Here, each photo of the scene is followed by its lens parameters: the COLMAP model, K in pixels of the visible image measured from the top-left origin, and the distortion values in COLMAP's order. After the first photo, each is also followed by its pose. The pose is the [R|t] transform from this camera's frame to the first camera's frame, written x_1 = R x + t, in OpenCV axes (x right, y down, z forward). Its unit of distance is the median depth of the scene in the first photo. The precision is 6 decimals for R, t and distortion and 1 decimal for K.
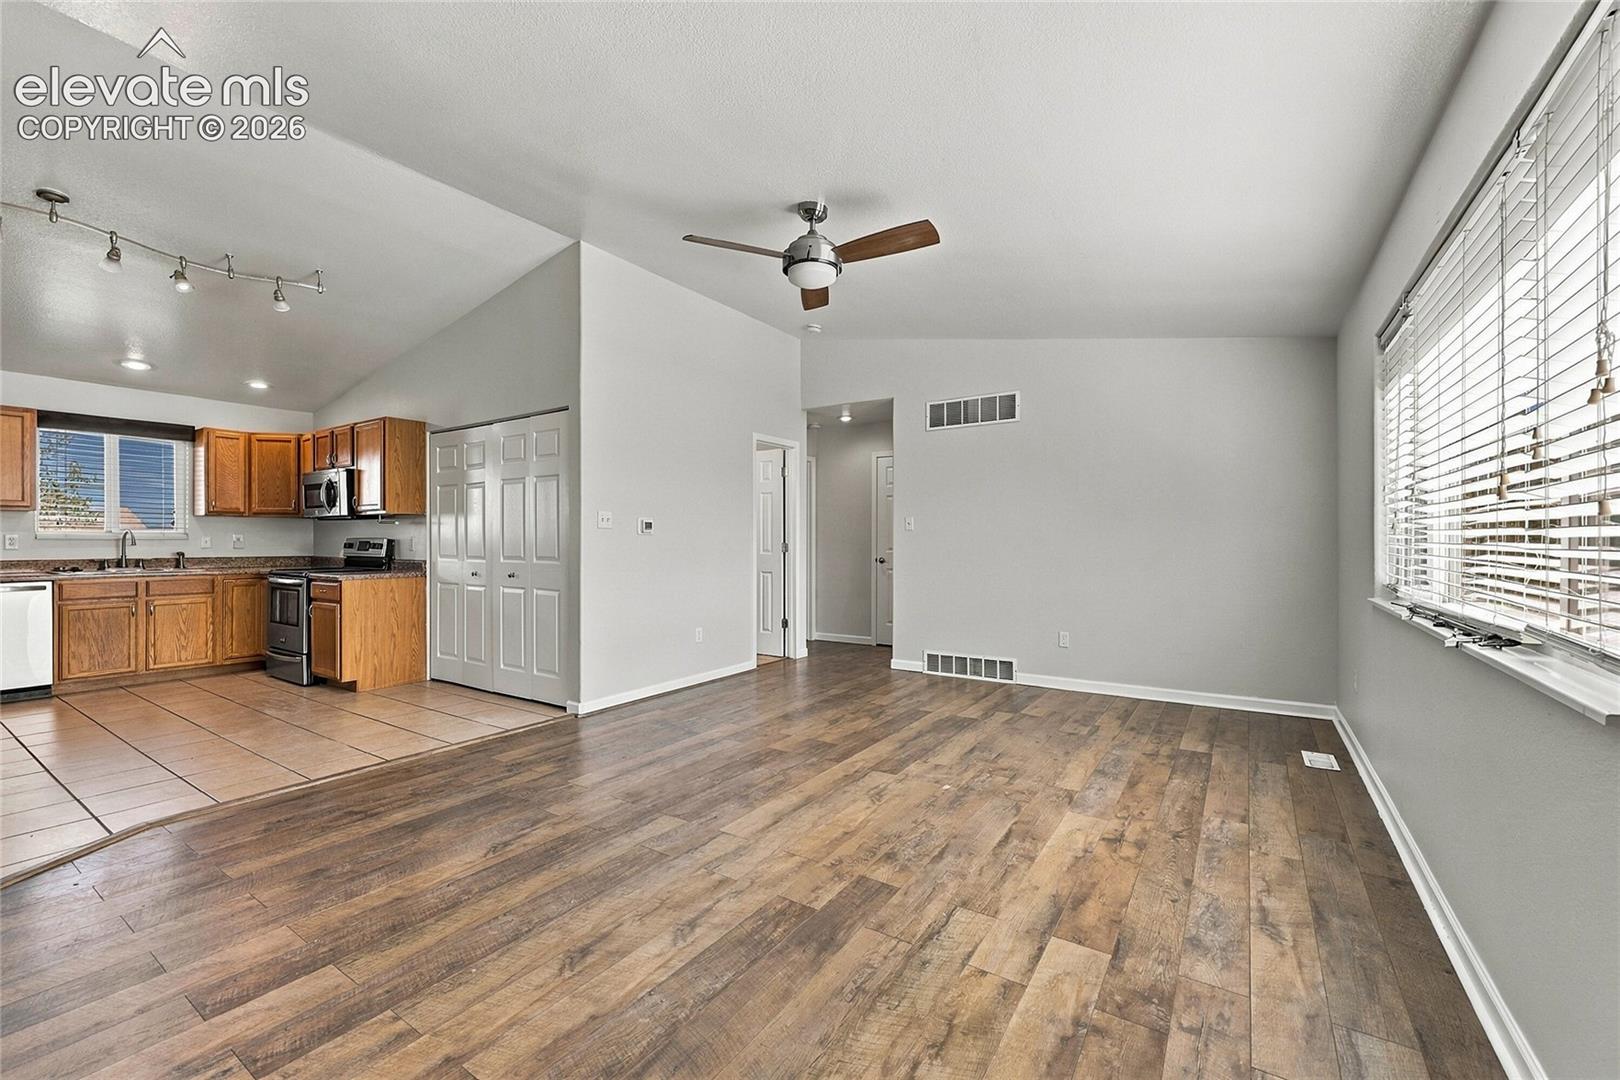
lens RADIAL K [[661.7, 0, 806.1], [0, 661.7, 540.6], [0, 0, 1]] dist [-0.001161, -0.000291]
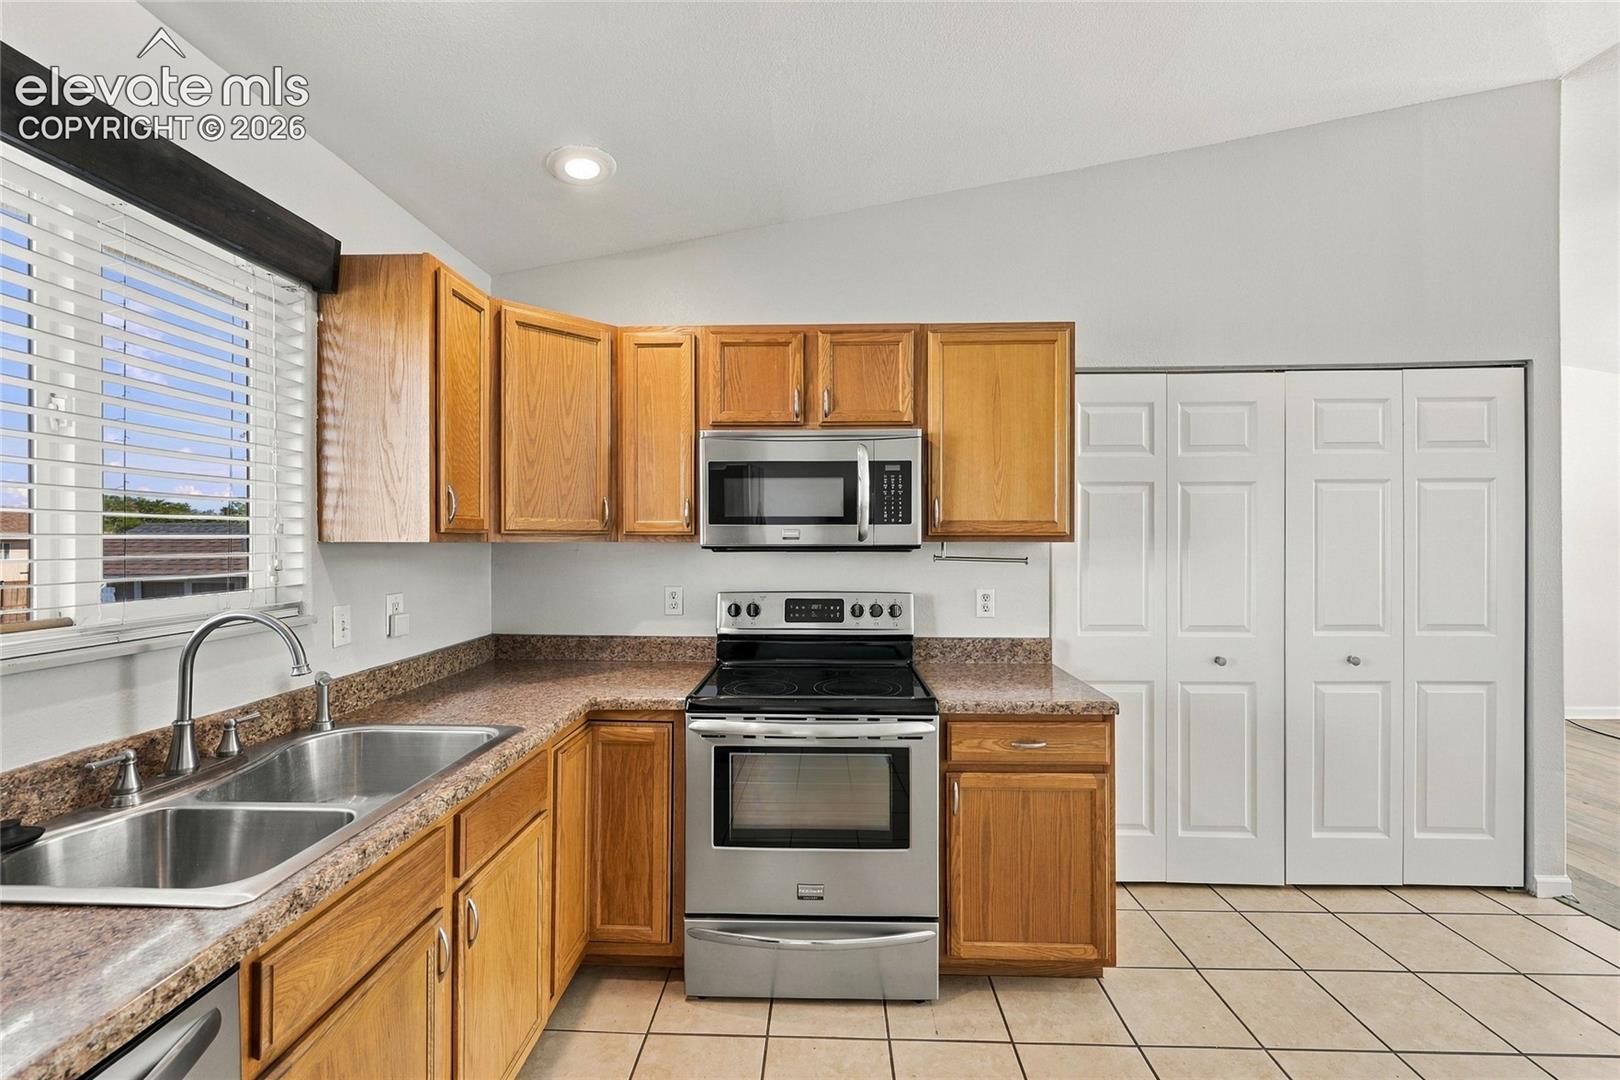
lens RADIAL K [[661.7, 0, 808.4], [0, 661.7, 538.6], [0, 0, 1]] dist [-0.001161, -0.000291]
pose [[0.850103, -0.003990, 0.526601, -1.807129], [0.004098, 0.999991, 0.000963, -0.078239], [-0.526600, 0.001339, 0.850112, 1.271725]]
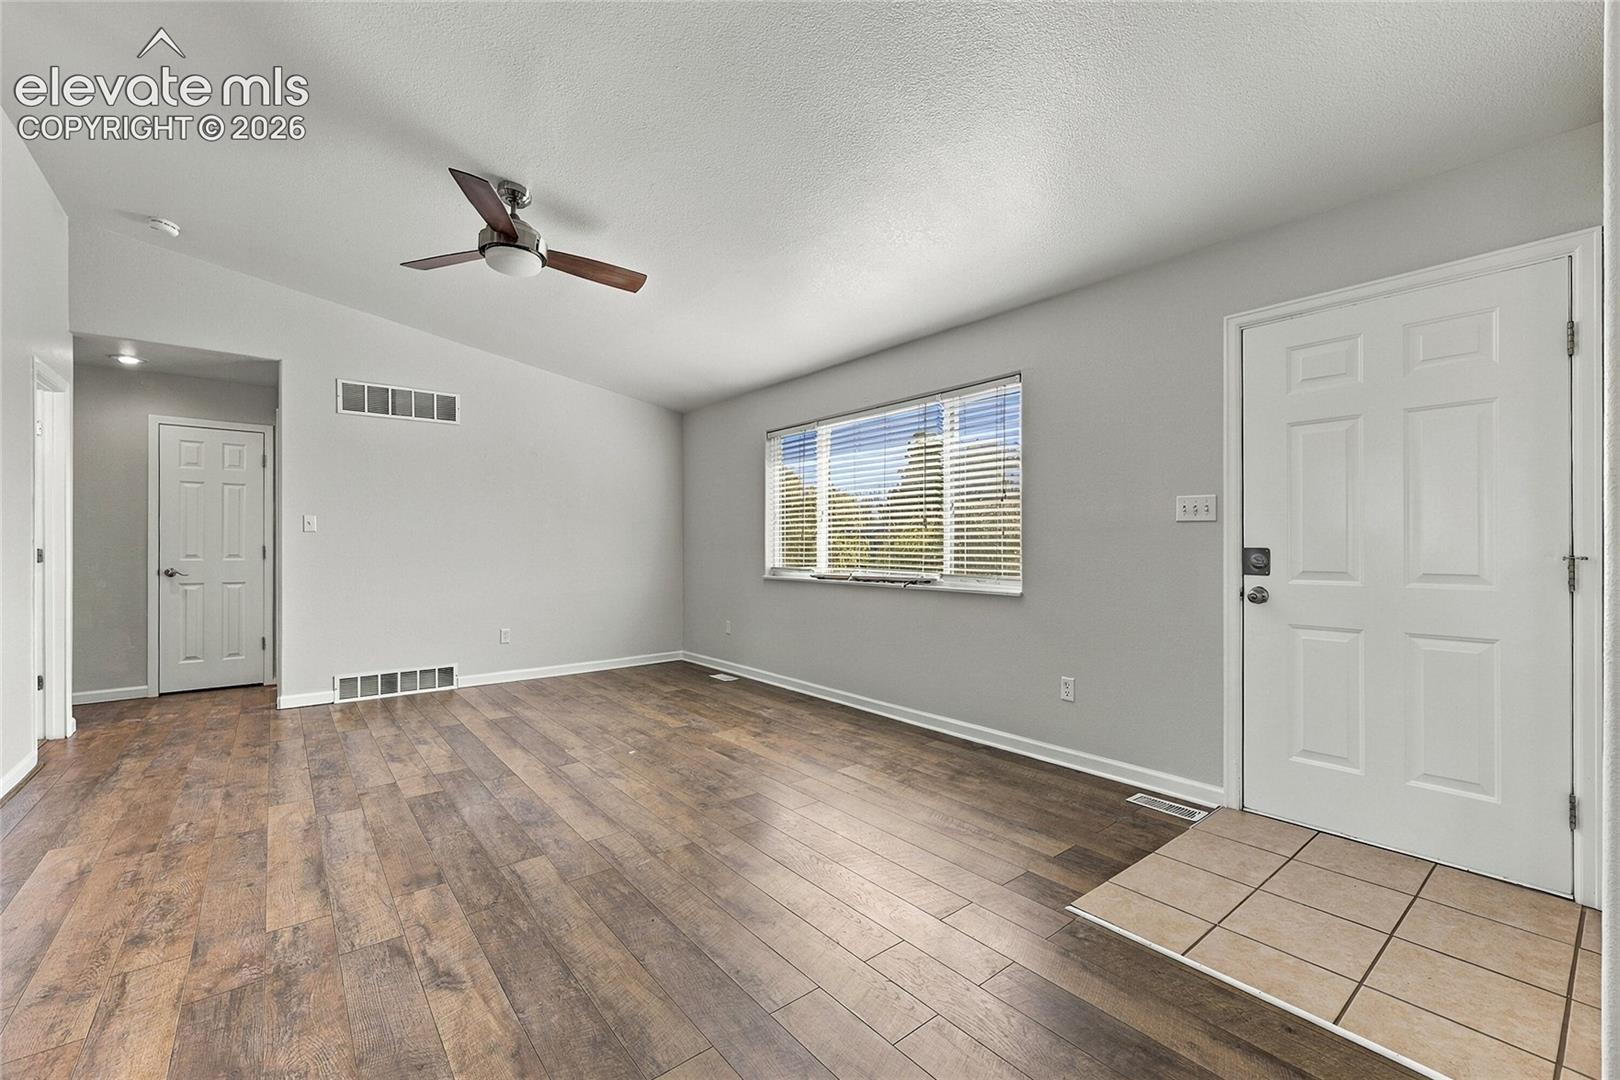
lens RADIAL K [[661.7, 0, 809.1], [0, 661.7, 547.8], [0, 0, 1]] dist [-0.001161, -0.000291]
pose [[0.295859, -0.003449, 0.955225, -0.863681], [0.000491, 0.999994, 0.003459, 0.003643], [-0.955231, -0.000555, 0.295859, 0.362075]]
